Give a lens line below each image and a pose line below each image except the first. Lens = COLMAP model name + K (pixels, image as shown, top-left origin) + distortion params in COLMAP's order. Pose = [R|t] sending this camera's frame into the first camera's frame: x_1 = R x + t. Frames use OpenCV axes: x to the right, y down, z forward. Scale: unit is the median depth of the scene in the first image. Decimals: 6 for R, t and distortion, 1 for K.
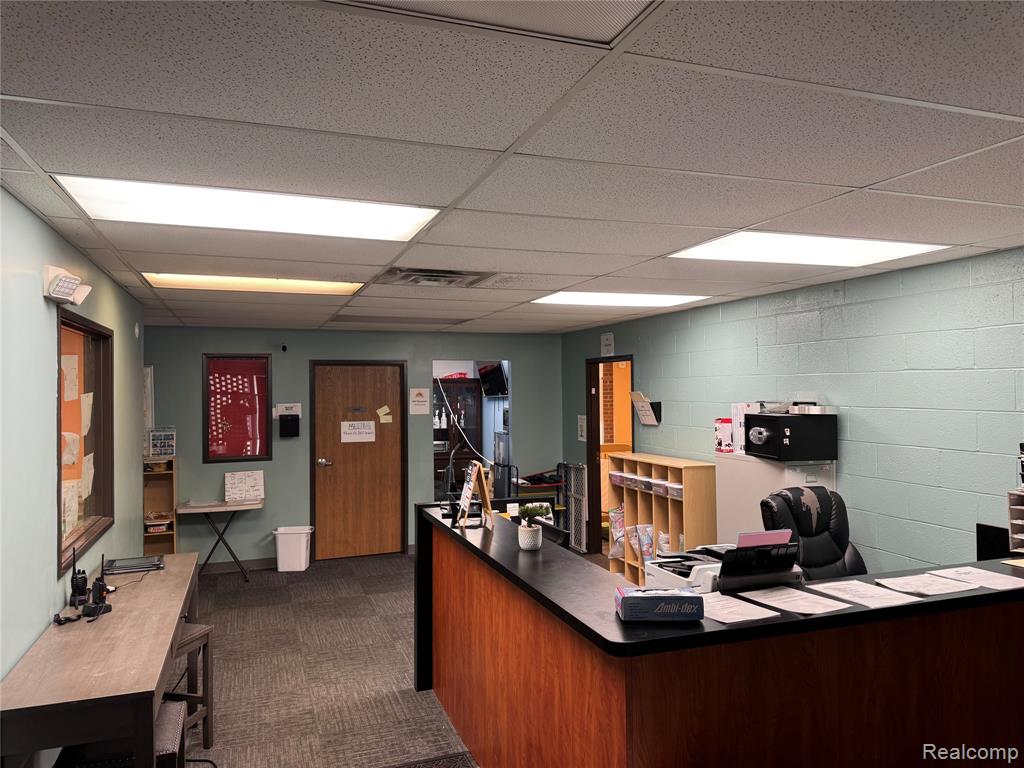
lens RADIAL K [[716.7, 0, 511.5], [0, 716.7, 384.8], [0, 0, 1]] dist [0.021428, -0.043621]
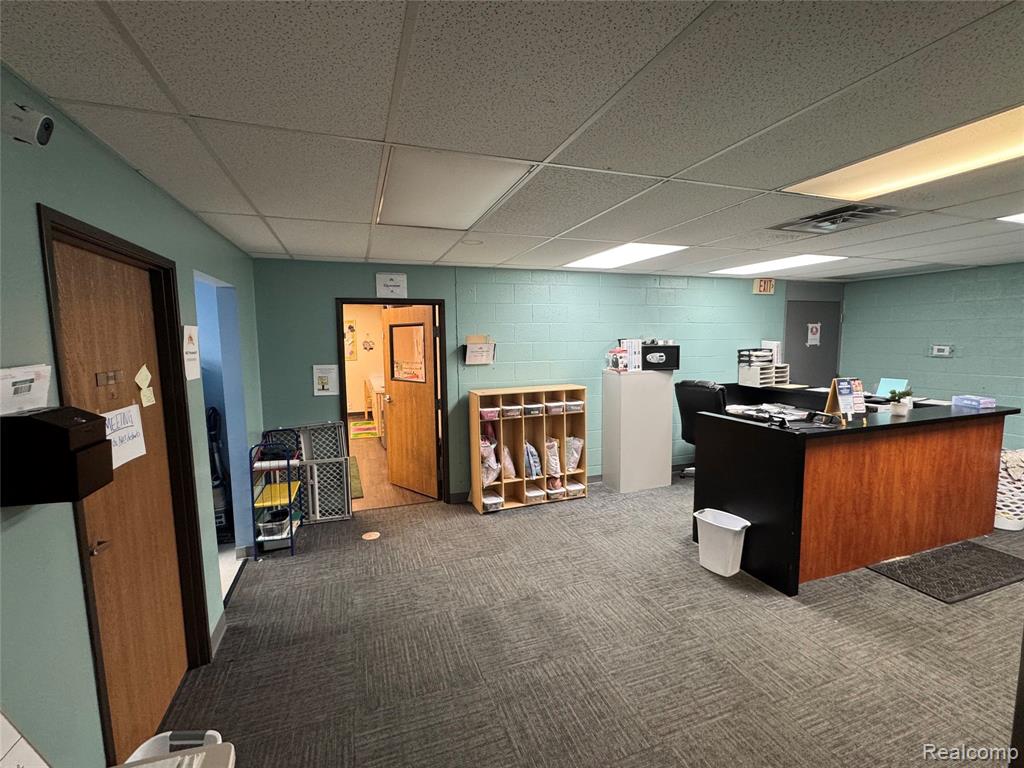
lens RADIAL K [[451.5, 0, 513.9], [0, 451.5, 385.5], [0, 0, 1]] dist [-0.000983, 0.000017]
pose [[0.003117, -0.098319, 0.995150, -0.624453], [0.005172, 0.995143, 0.098302, 0.022996], [-0.999982, 0.004841, 0.003610, 1.120502]]
